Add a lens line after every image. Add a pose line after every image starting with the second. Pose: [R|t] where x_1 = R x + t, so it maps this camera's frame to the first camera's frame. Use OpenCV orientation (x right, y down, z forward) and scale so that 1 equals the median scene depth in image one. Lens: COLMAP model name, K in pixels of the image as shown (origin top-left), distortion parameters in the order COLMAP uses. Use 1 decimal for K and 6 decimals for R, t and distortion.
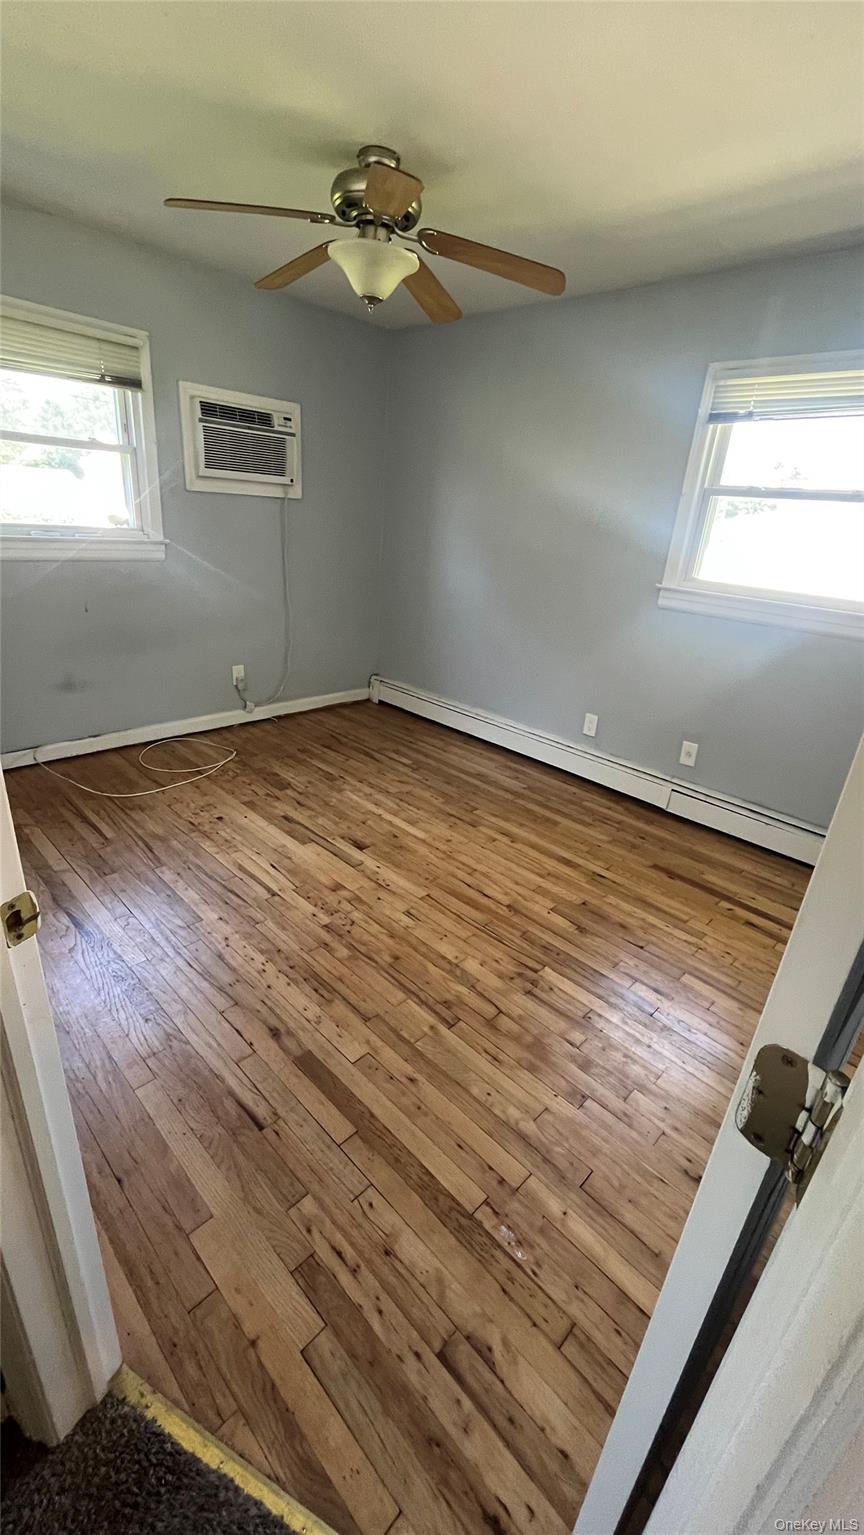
lens RADIAL K [[621.1, 0, 430.8], [0, 621.1, 767.9], [0, 0, 1]] dist [0.002250, -0.000202]
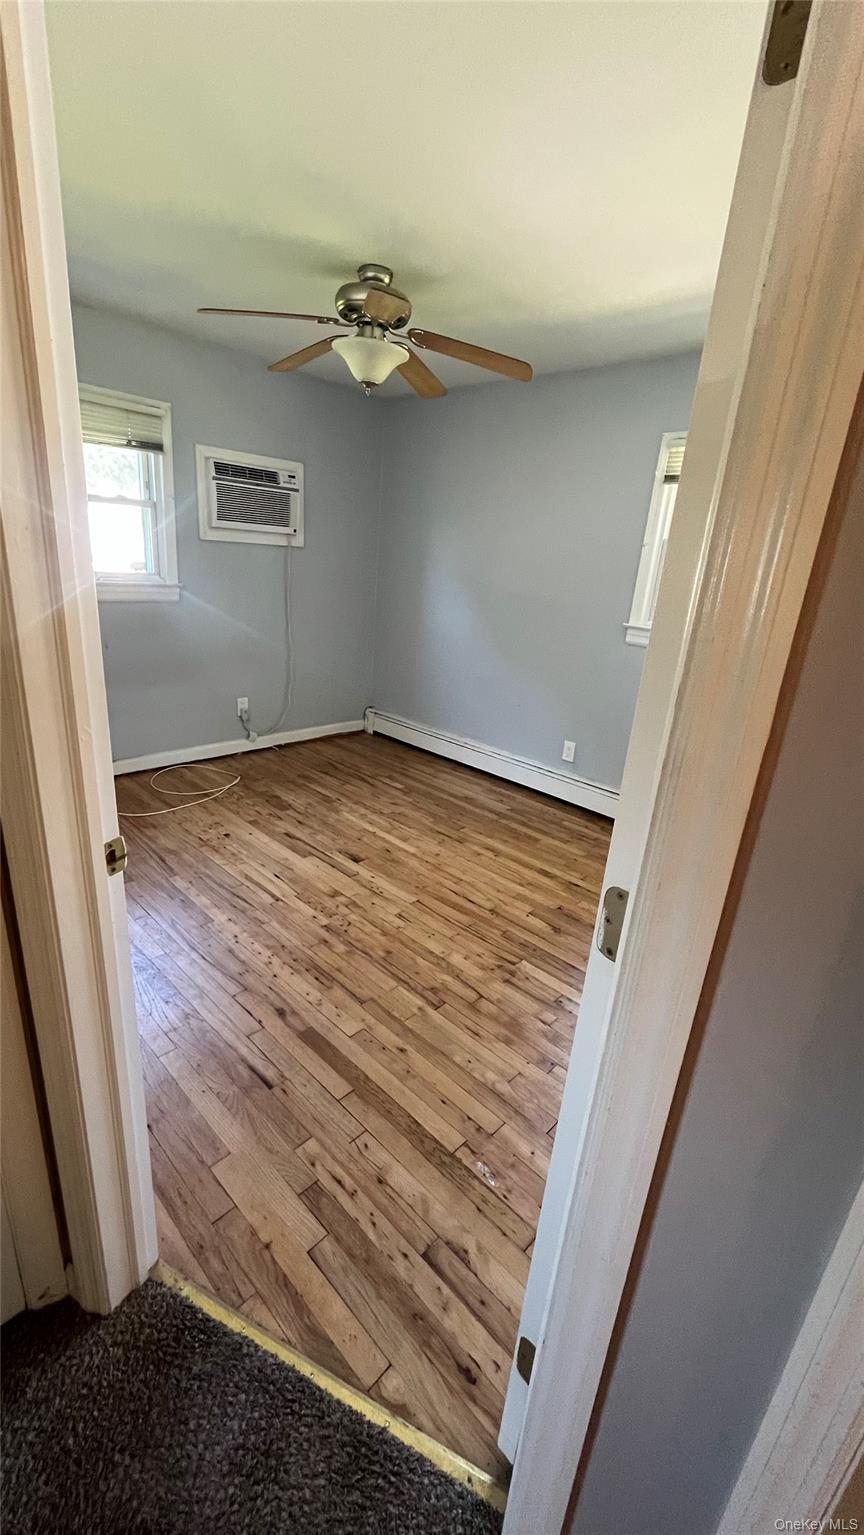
lens RADIAL K [[621.1, 0, 429.8], [0, 621.1, 768.6], [0, 0, 1]] dist [0.002250, -0.000202]
pose [[0.999964, -0.001447, 0.008313, 0.009611], [0.001948, 0.998160, -0.060596, 0.046464], [-0.008210, 0.060610, 0.998128, -0.137350]]
